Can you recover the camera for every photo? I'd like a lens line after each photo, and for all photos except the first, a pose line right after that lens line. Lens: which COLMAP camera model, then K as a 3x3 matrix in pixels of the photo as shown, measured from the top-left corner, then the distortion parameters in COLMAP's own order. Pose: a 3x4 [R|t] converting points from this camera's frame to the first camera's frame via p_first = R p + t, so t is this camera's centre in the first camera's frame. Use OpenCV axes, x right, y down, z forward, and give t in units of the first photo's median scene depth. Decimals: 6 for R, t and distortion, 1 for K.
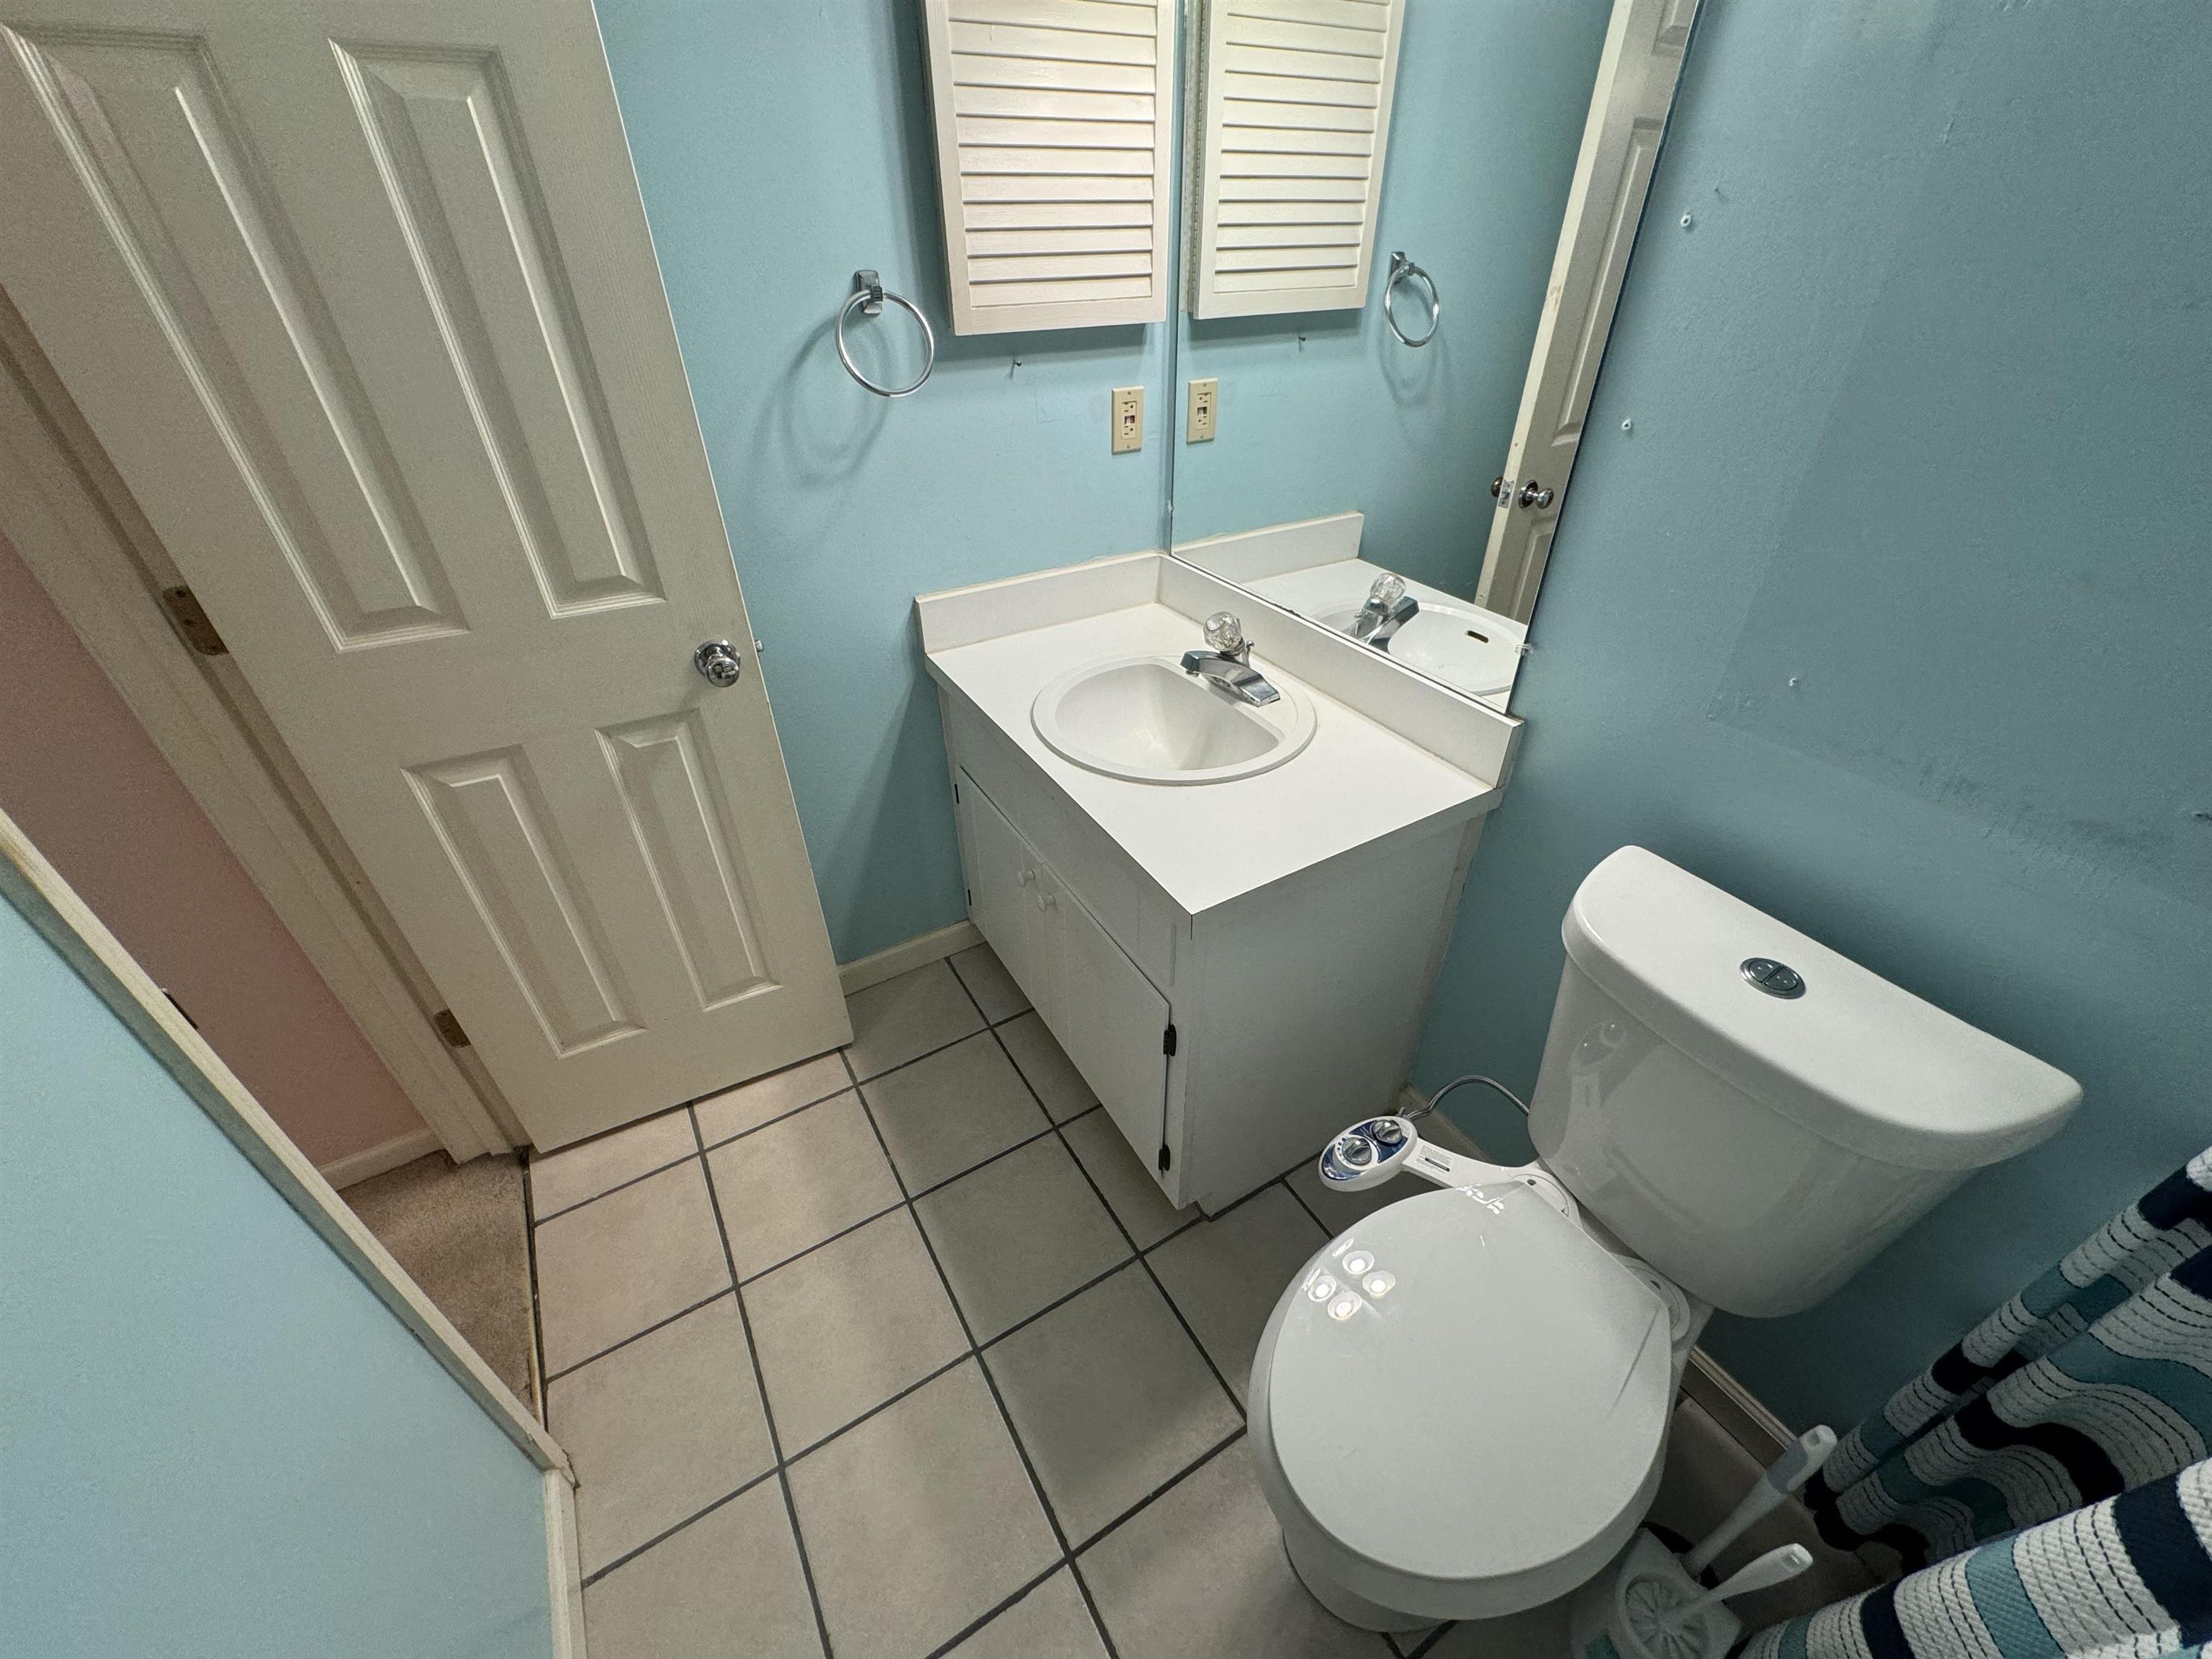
lens RADIAL K [[881.3, 0, 1106.0], [0, 881.3, 829.5], [0, 0, 1]] dist [-0.001828, 0.000033]
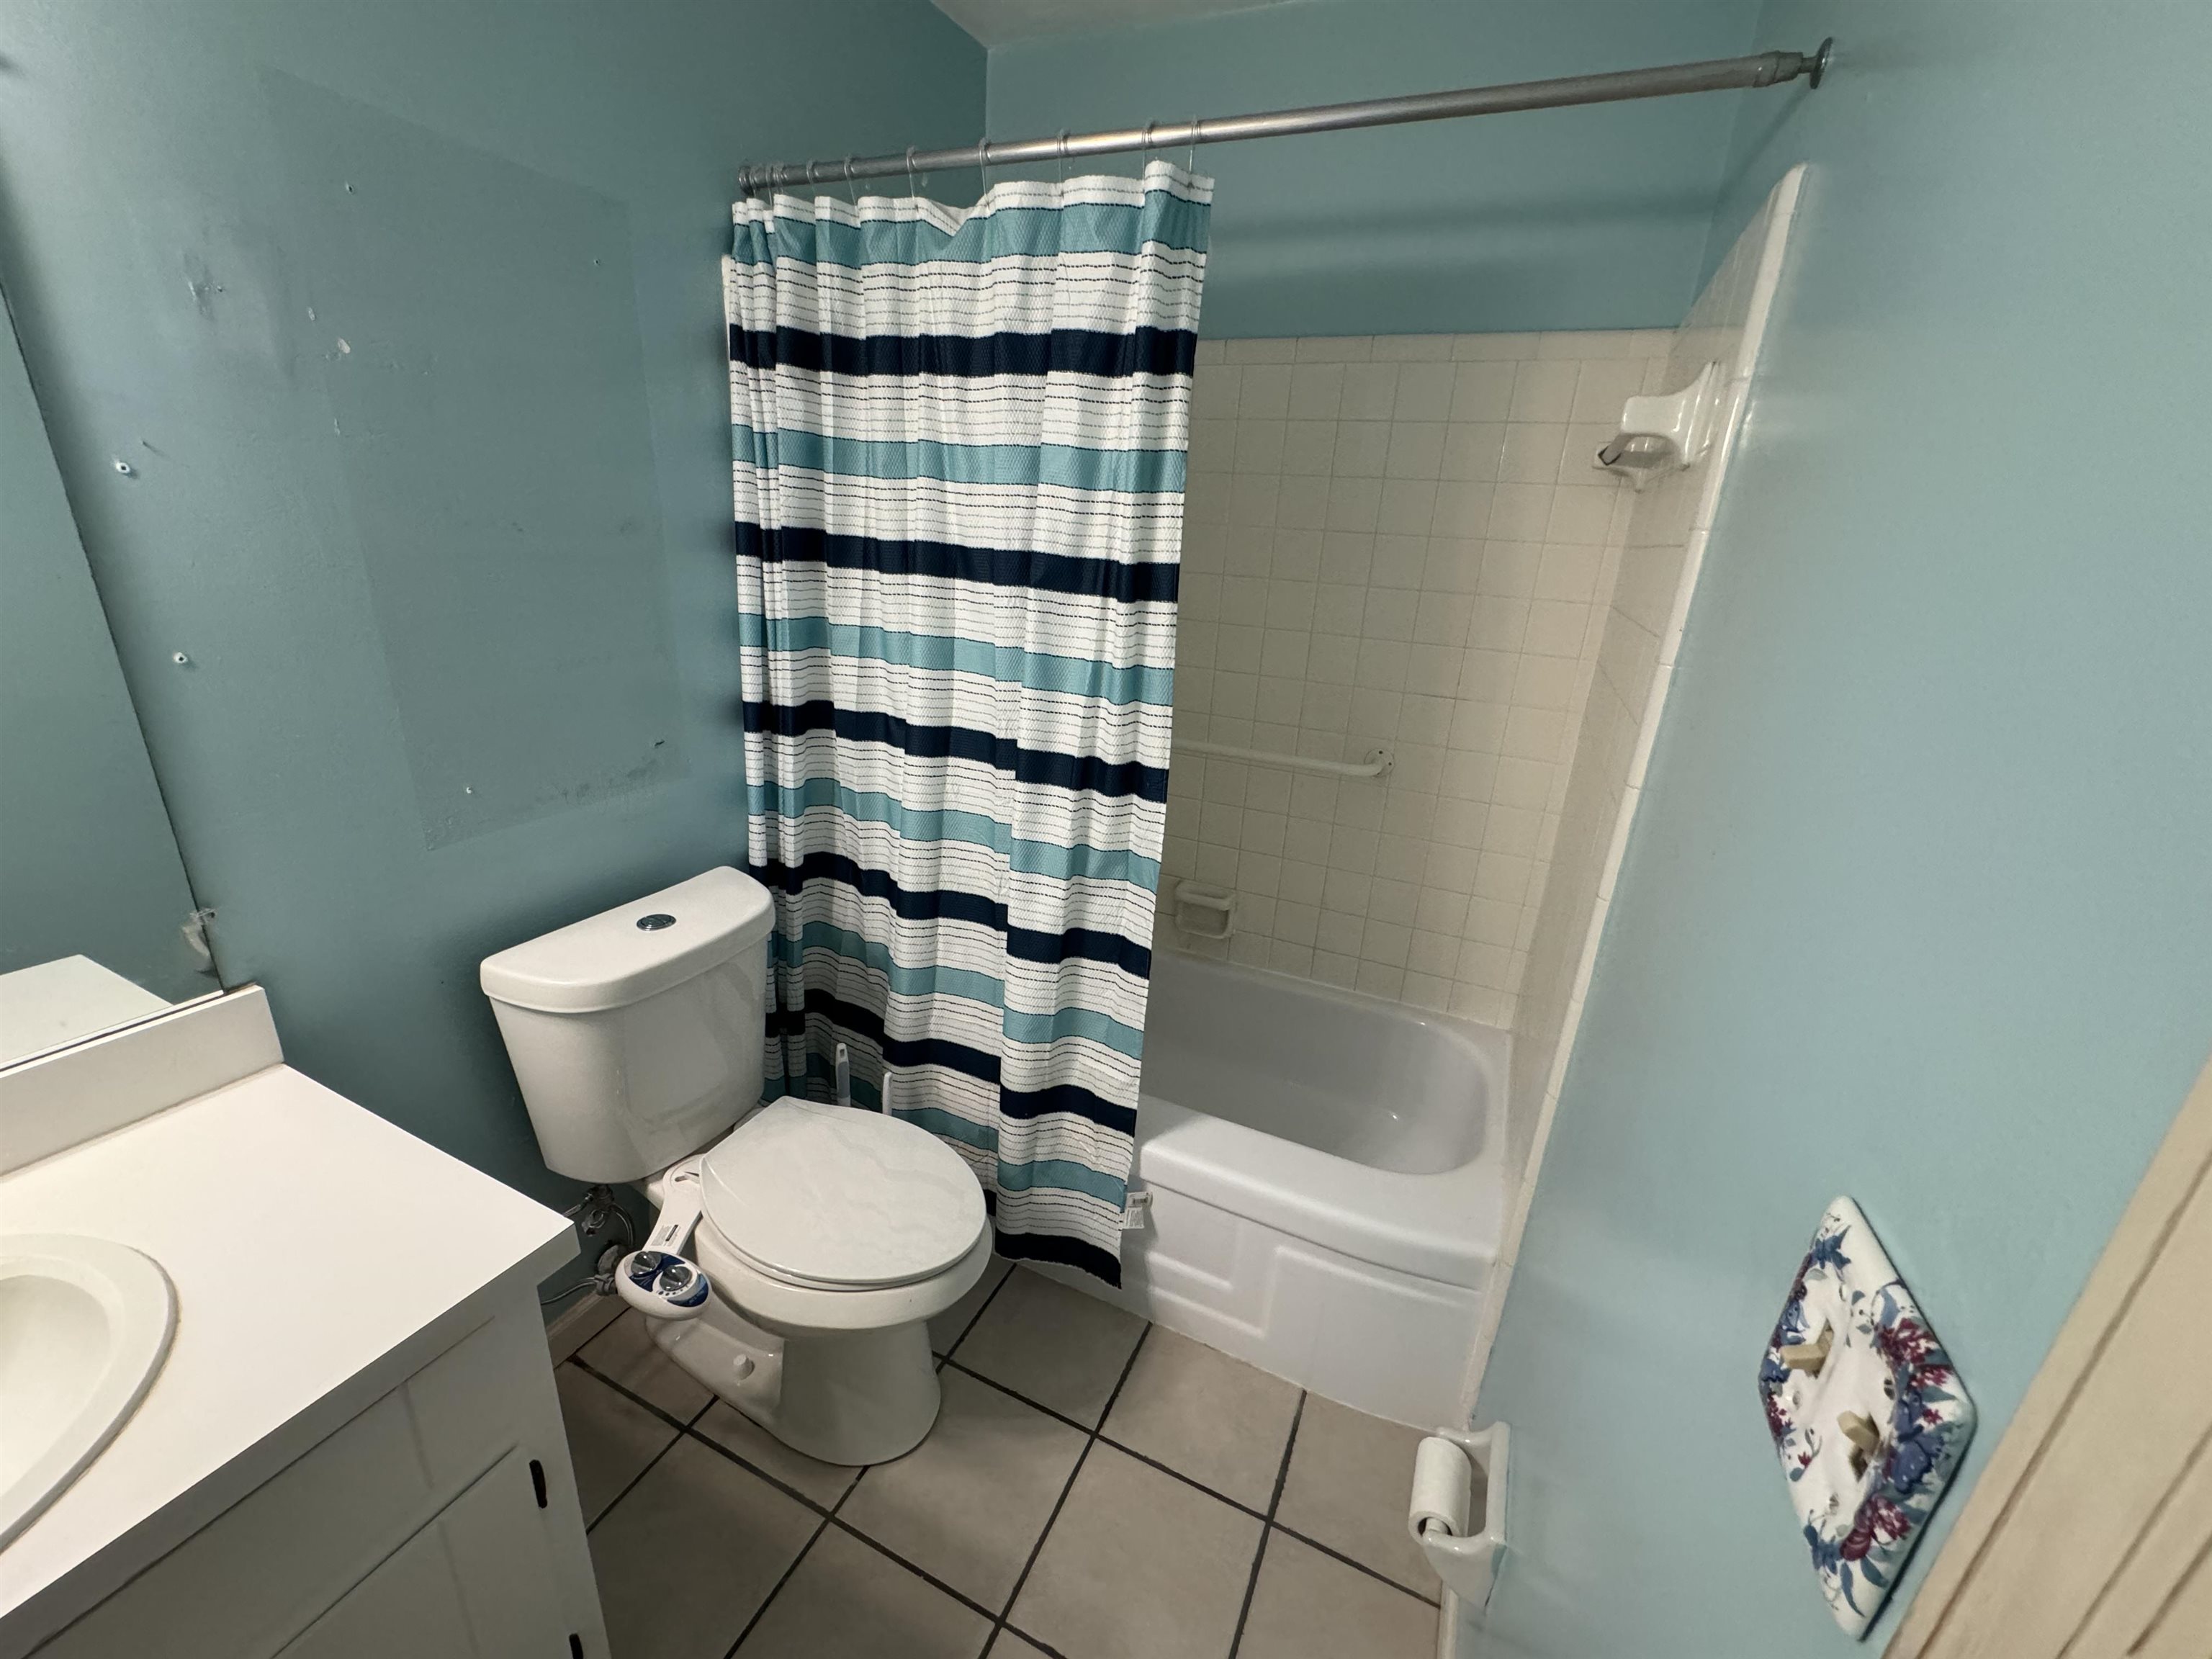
lens RADIAL K [[881.3, 0, 1106.0], [0, 881.3, 829.5], [0, 0, 1]] dist [-0.001828, 0.000033]
pose [[-0.566507, -0.287916, 0.772124, -0.552788], [0.428185, 0.697714, 0.574328, -0.325077], [-0.704080, 0.655972, -0.271978, 0.489540]]
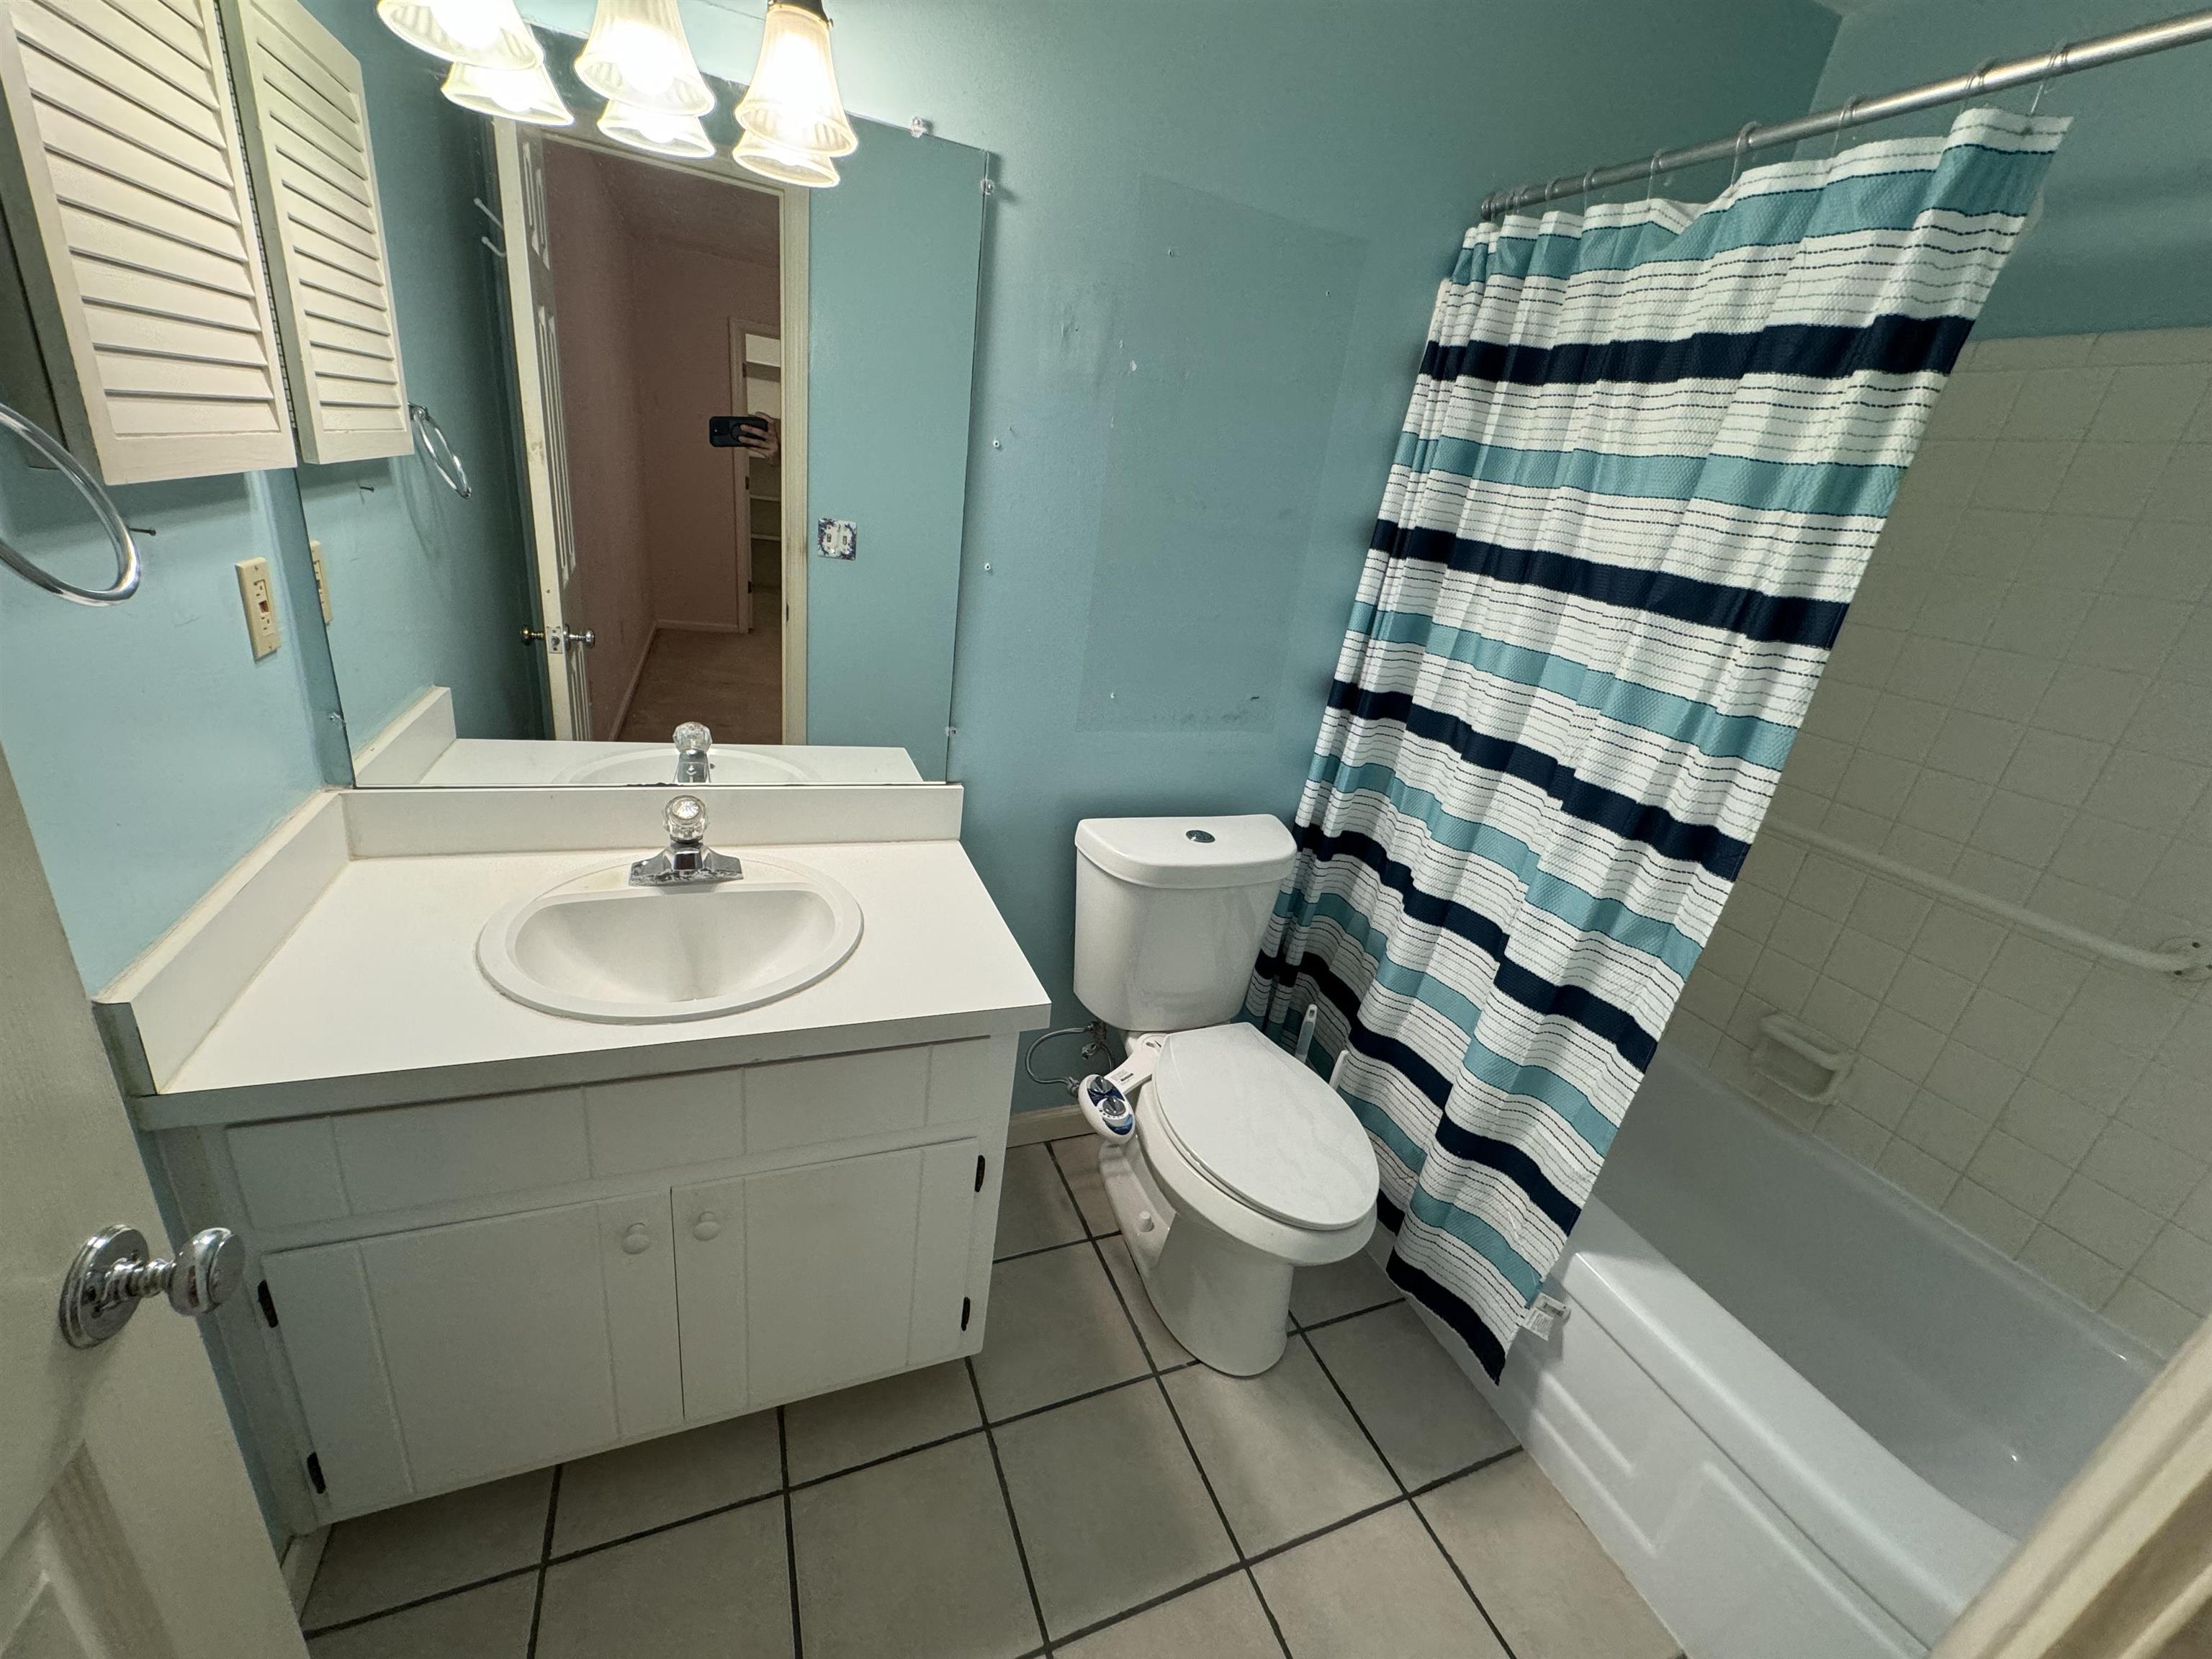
lens RADIAL K [[881.3, 0, 1106.0], [0, 881.3, 829.5], [0, 0, 1]] dist [-0.001828, 0.000033]
pose [[0.138332, -0.337512, 0.931101, -0.658205], [0.448732, 0.859462, 0.244877, -0.256495], [-0.882895, 0.383941, 0.270343, 0.430058]]
